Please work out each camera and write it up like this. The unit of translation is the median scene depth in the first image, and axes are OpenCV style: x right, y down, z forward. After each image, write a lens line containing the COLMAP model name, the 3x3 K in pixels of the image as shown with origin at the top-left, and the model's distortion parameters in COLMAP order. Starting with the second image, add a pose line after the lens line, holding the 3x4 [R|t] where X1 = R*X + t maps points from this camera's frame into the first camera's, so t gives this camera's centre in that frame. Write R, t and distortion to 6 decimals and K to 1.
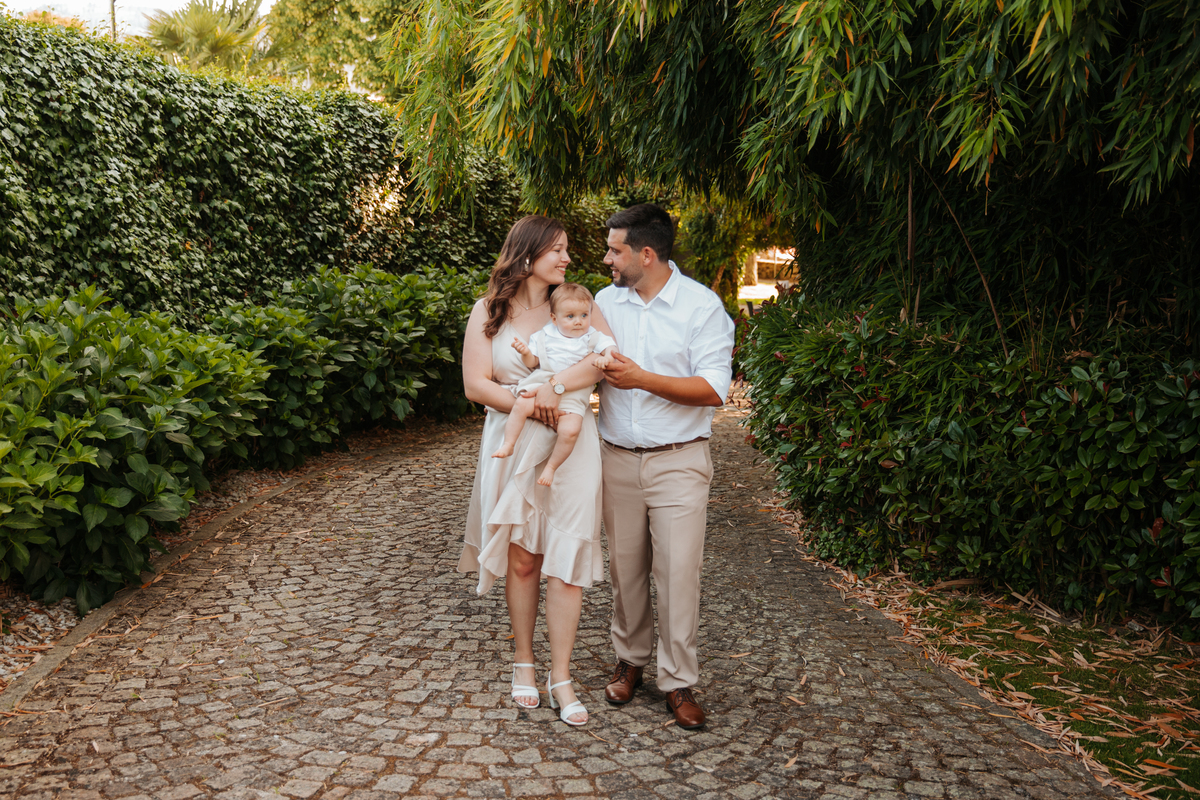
lens RADIAL K [[1448.6, 0, 607.5], [0, 1448.6, 371.5], [0, 0, 1]] dist [0.028882, 0.000000]
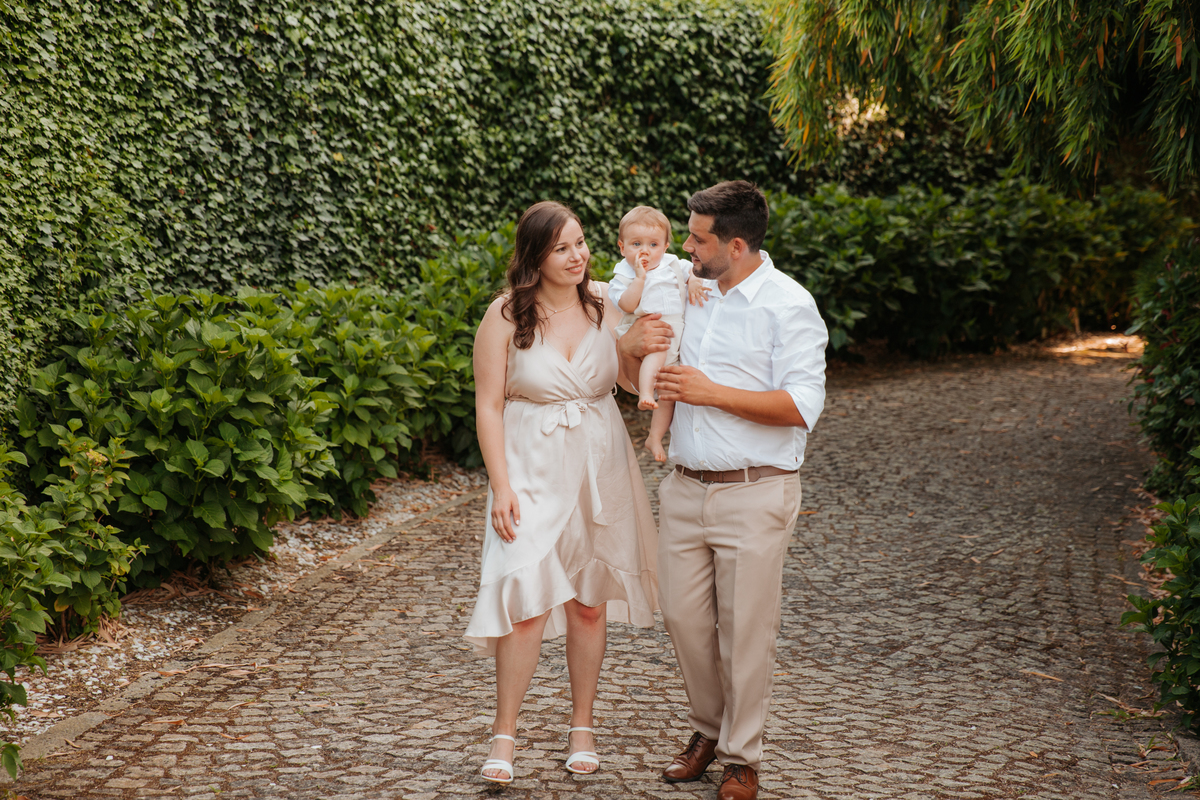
lens RADIAL K [[2304.5, 0, 599.1], [0, 2304.5, 403.7], [0, 0, 1]] dist [0.040221, 0.000000]
pose [[0.934272, 0.052487, -0.352677, 0.294244], [-0.037203, 0.998057, 0.049981, -0.003093], [0.354615, -0.033576, 0.934409, -0.578136]]
